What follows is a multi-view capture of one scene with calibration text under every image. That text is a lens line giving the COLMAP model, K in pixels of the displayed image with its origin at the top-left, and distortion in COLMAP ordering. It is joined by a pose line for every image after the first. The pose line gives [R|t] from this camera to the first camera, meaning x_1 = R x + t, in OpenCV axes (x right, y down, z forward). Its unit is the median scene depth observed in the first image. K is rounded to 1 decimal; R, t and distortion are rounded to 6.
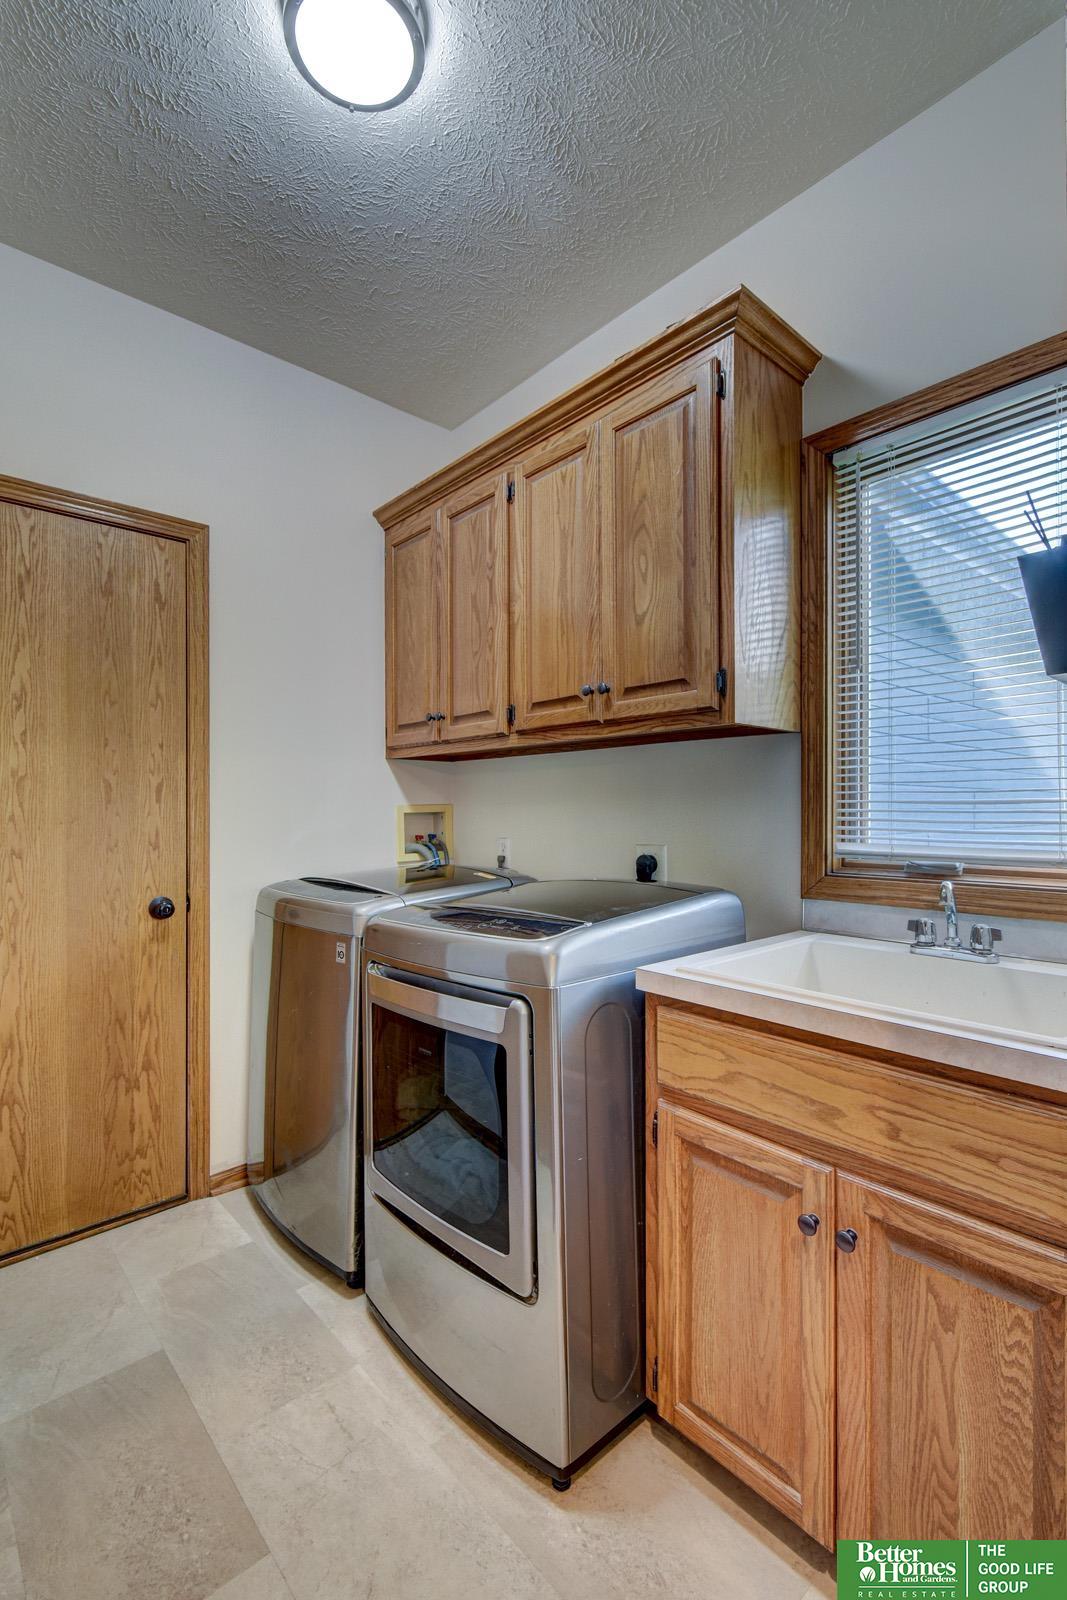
lens RADIAL K [[715.7, 0, 533.6], [0, 715.7, 810.0], [0, 0, 1]] dist [-0.000601, 0.000000]
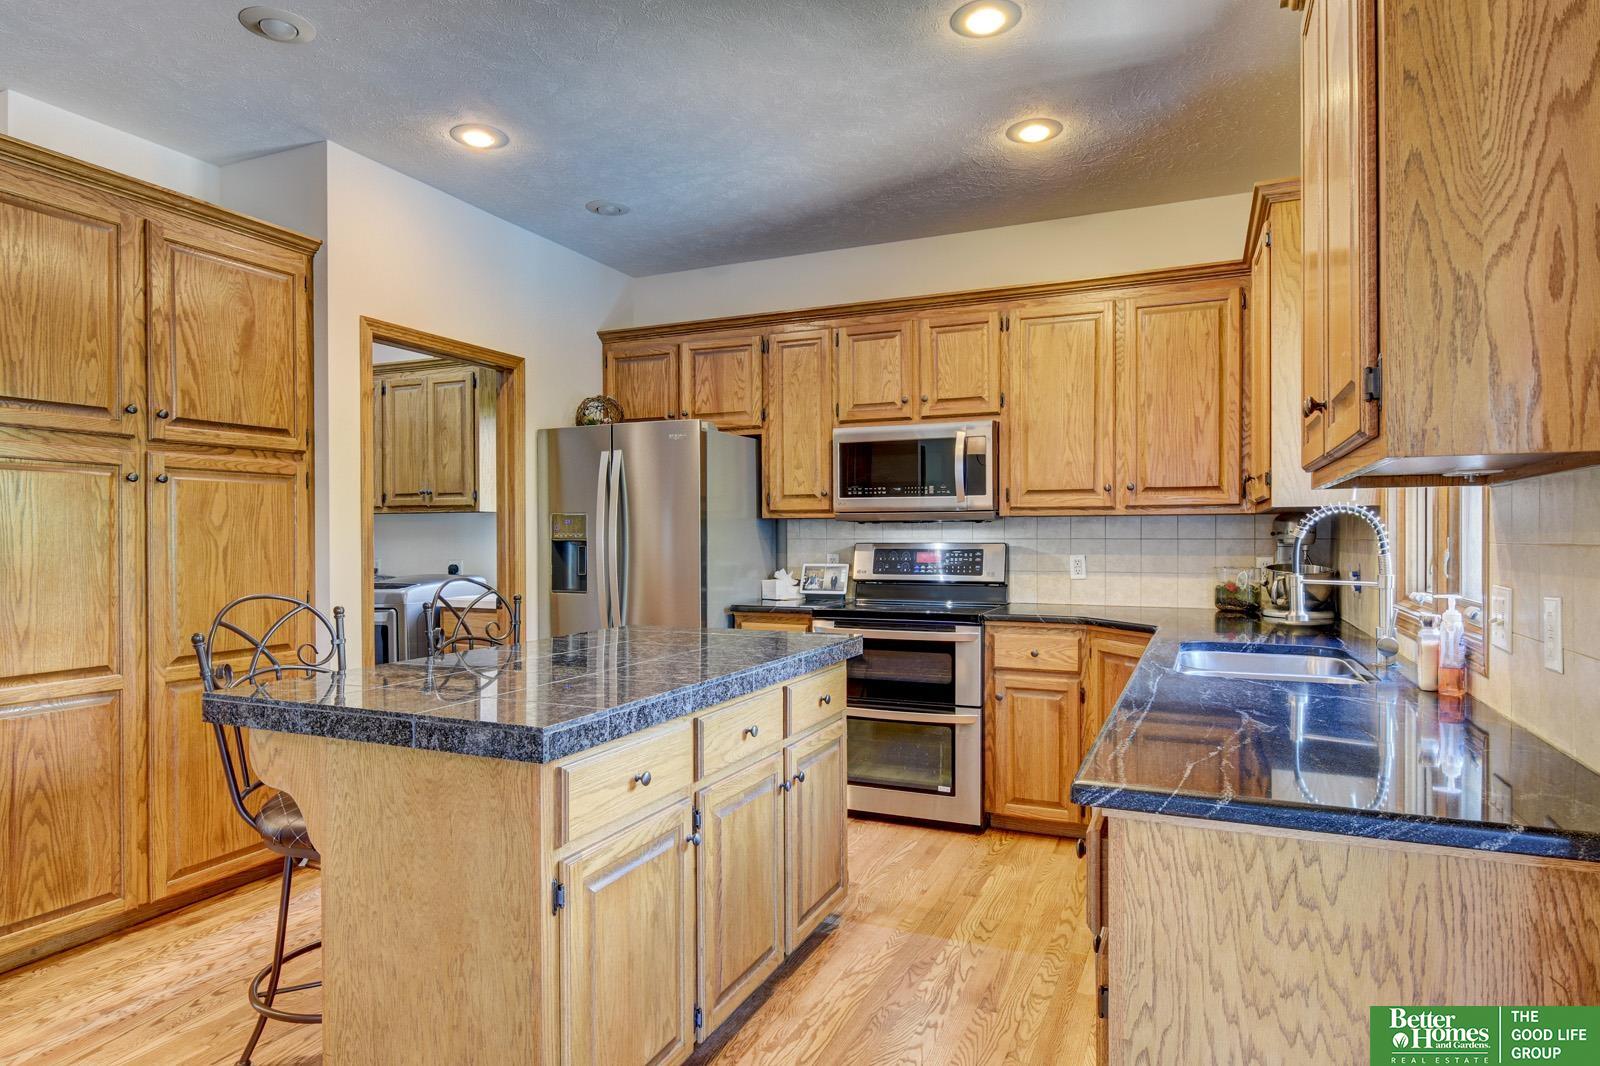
lens RADIAL K [[794.6, 0, 787.3], [0, 794.6, 542.1], [0, 0, 1]] dist [-0.007322, -0.000375]
pose [[0.893299, -0.006131, 0.449422, -0.023912], [0.001266, 0.999937, 0.011124, -0.031066], [-0.449462, -0.009368, 0.893251, -1.852298]]
